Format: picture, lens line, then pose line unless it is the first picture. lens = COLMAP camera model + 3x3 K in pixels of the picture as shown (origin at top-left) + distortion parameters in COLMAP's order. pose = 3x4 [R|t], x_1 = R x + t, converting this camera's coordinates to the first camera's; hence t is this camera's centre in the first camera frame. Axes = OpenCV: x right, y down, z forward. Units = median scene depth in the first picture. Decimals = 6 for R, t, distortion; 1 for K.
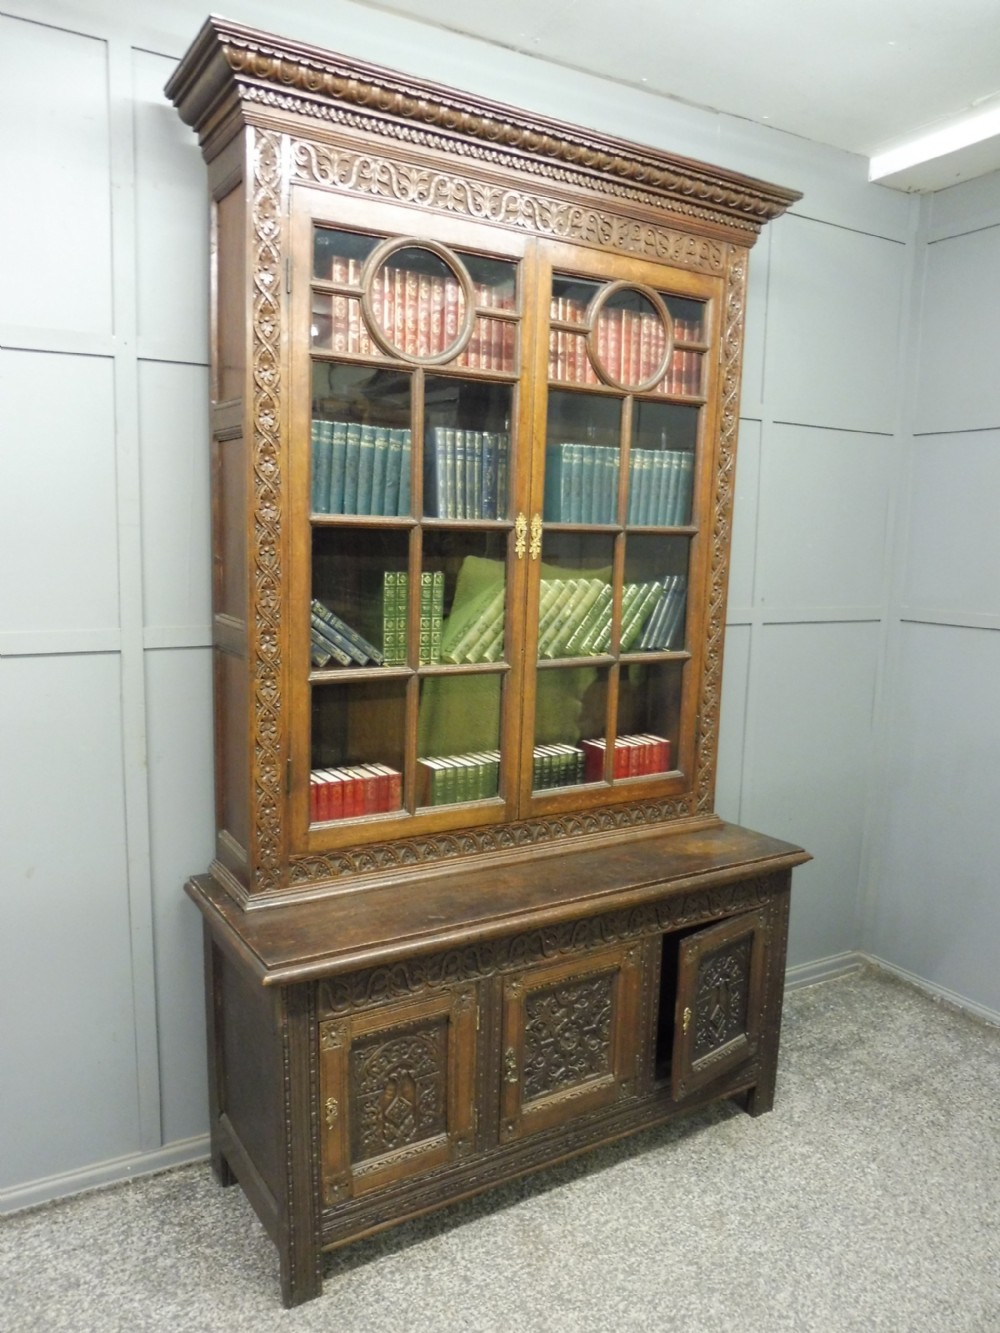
lens RADIAL K [[969.9, 0, 491.9], [0, 969.9, 673.4], [0, 0, 1]] dist [-0.053428, 0.018995]
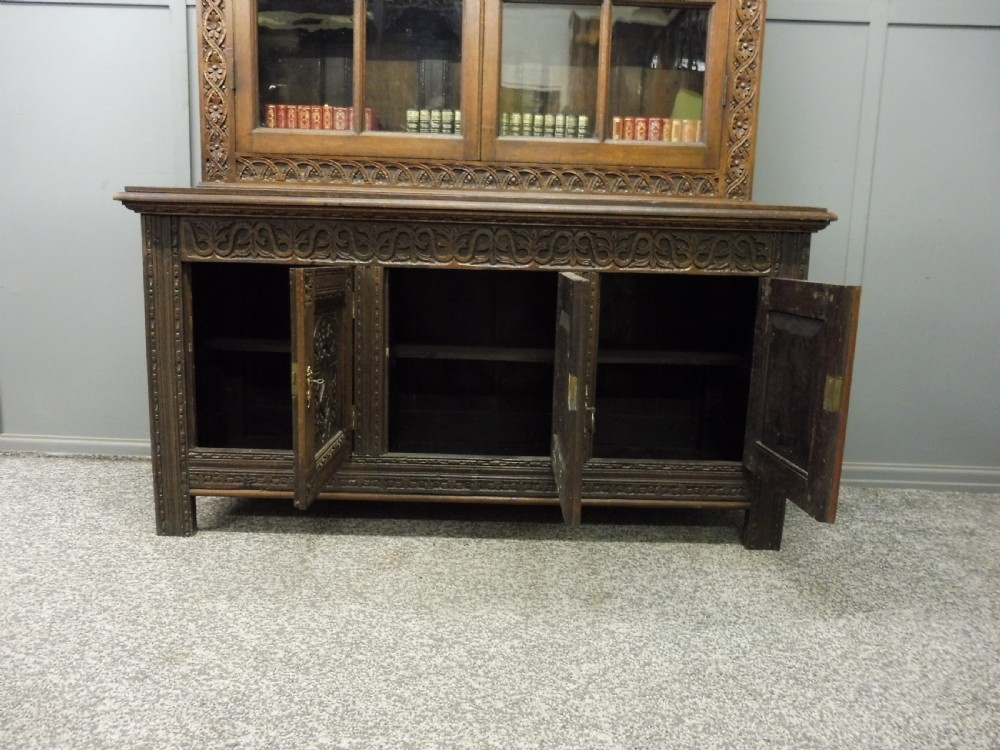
lens RADIAL K [[727.6, 0, 499.5], [0, 727.6, 382.9], [0, 0, 1]] dist [-0.053428, 0.018995]
pose [[0.858582, 0.089741, -0.504761, 0.471829], [-0.085397, 0.995840, 0.031791, 0.382567], [0.505514, 0.015810, 0.862673, 0.420421]]
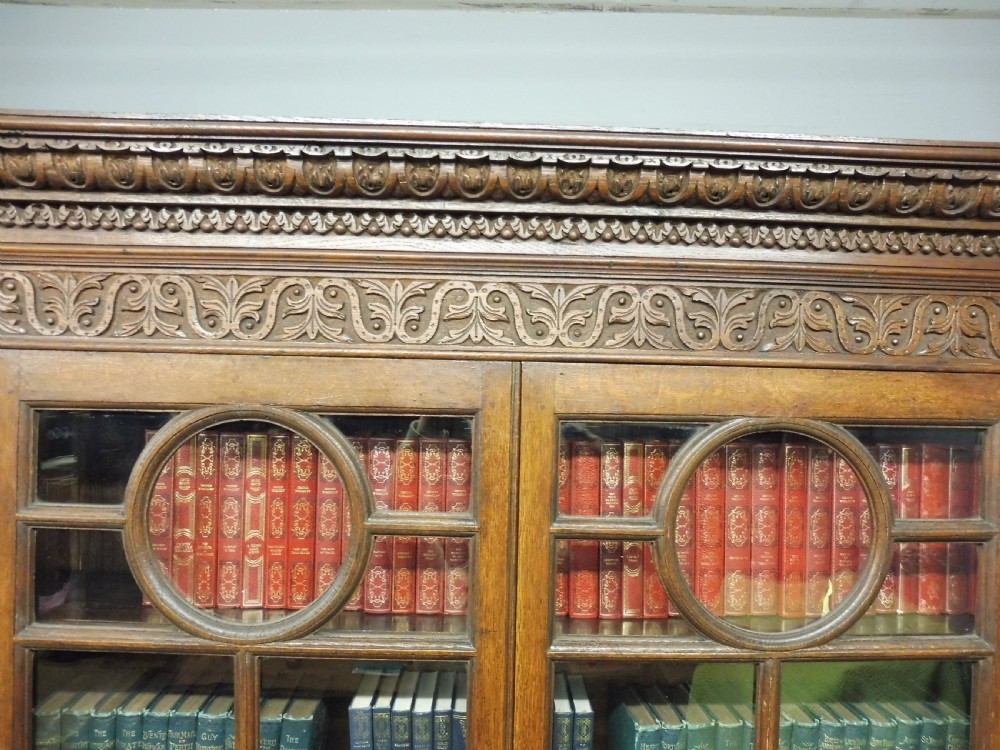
lens RADIAL K [[727.6, 0, 504.4], [0, 727.6, 380.5], [0, 0, 1]] dist [-0.053428, 0.018995]
pose [[0.863048, -0.009439, -0.505034, 0.223630], [-0.072575, 0.987134, -0.142473, -0.391988], [0.499881, 0.159614, 0.851259, 0.689108]]
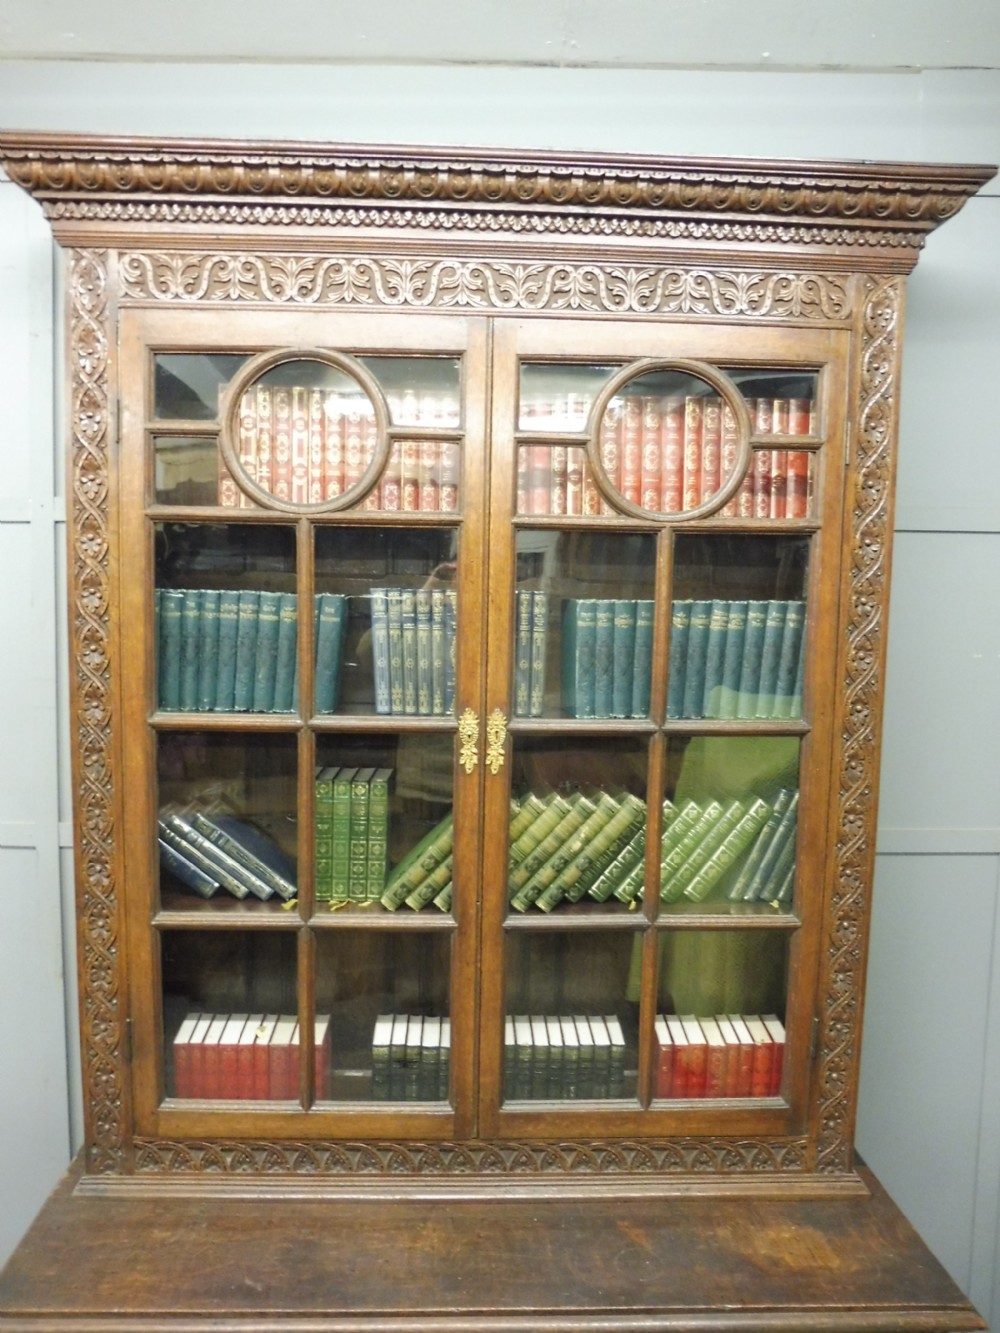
lens RADIAL K [[969.9, 0, 493.2], [0, 969.9, 672.9], [0, 0, 1]] dist [-0.053428, 0.018995]
pose [[0.871373, 0.033674, -0.489464, 0.397855], [-0.066718, 0.996507, -0.050219, -0.162870], [0.486064, 0.076416, 0.870576, 0.413224]]
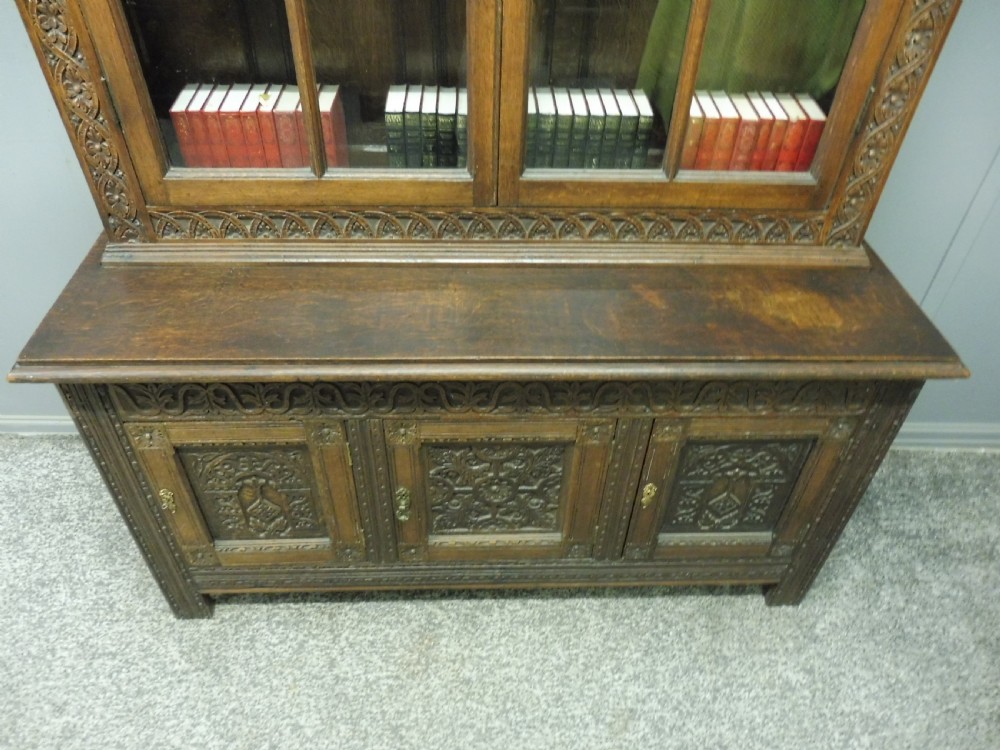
lens RADIAL K [[727.6, 0, 501.1], [0, 727.6, 386.3], [0, 0, 1]] dist [-0.053428, 0.018995]
pose [[0.871825, 0.330132, -0.361848, 0.282572], [-0.077926, 0.822814, 0.562942, -0.037197], [0.483579, -0.462590, 0.743076, 0.611194]]
